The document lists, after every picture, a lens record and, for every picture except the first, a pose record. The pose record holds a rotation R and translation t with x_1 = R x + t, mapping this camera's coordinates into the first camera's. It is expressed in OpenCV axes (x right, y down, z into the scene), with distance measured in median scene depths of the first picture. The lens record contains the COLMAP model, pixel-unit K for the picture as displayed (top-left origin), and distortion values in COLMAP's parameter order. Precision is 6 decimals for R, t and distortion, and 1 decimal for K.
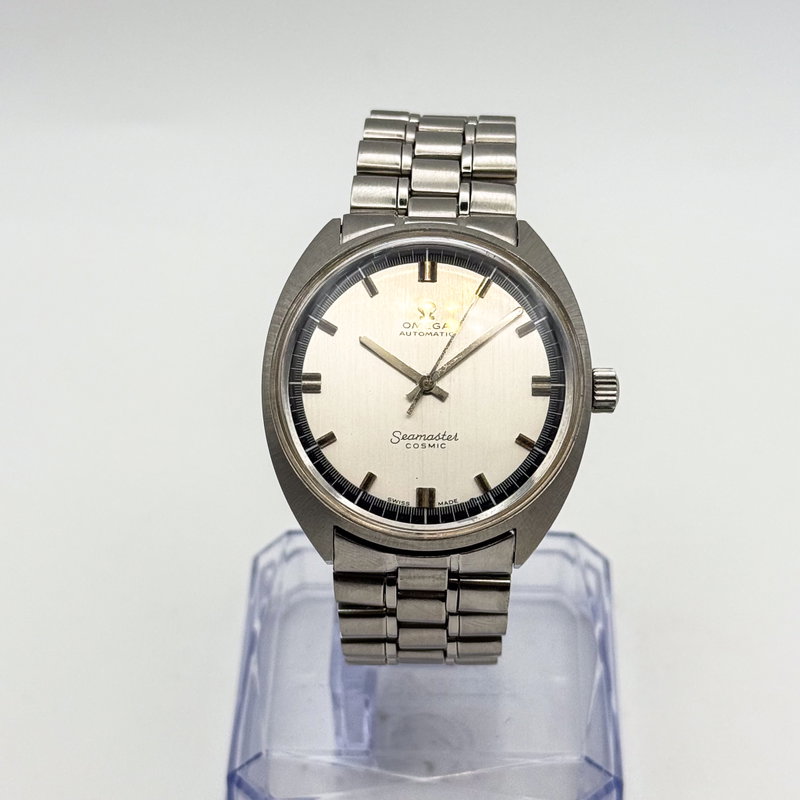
lens RADIAL K [[2272.2, 0, 400.0], [0, 2272.2, 400.0], [0, 0, 1]] dist [0.029432, 0.002472]
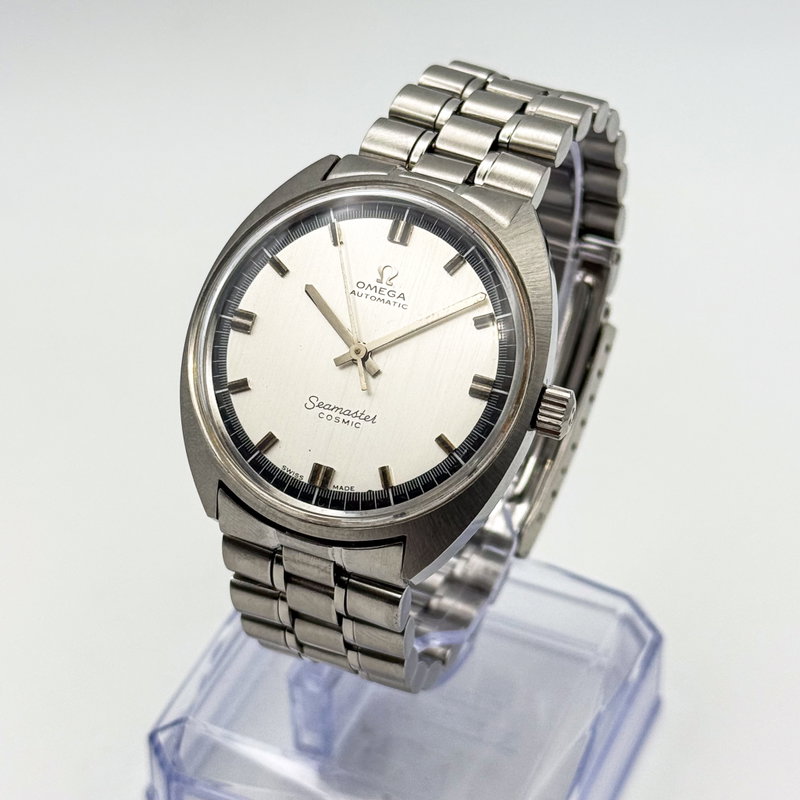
lens RADIAL K [[2272.2, 0, 400.0], [0, 2272.2, 400.0], [0, 0, 1]] dist [0.029432, 0.002472]
pose [[0.928032, 0.248609, -0.277400, 0.274505], [-0.253647, 0.967126, 0.018183, -0.009440], [0.272801, 0.053487, 0.960582, 0.153741]]
